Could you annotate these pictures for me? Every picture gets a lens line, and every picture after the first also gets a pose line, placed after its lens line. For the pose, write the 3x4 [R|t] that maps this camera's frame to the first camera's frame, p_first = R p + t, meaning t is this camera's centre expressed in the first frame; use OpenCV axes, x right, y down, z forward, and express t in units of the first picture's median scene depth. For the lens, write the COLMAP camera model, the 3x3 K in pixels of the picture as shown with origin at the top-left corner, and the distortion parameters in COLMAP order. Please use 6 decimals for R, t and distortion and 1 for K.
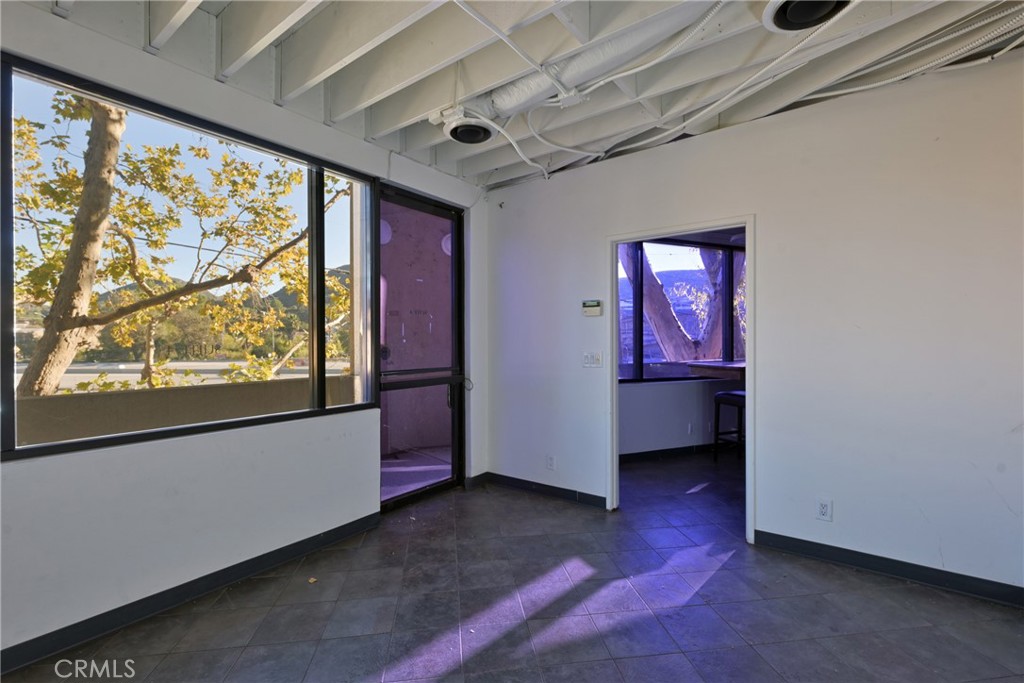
lens RADIAL K [[461.5, 0, 512.0], [0, 461.5, 341.5], [0, 0, 1]] dist [-0.000435, -0.000073]
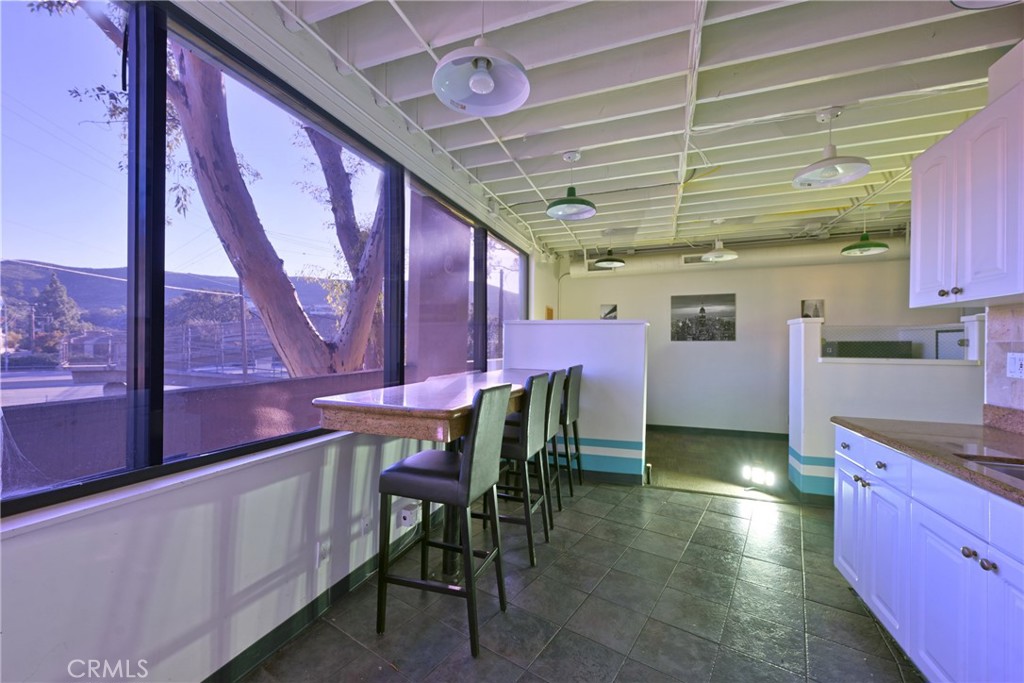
lens RADIAL K [[405.2, 0, 512.0], [0, 405.2, 341.5], [0, 0, 1]] dist [0.001405, 0.000014]
pose [[0.694866, 0.008727, 0.719087, 0.132867], [-0.003249, 0.999954, -0.008996, 0.000622], [-0.719132, 0.003914, 0.694862, 0.340202]]
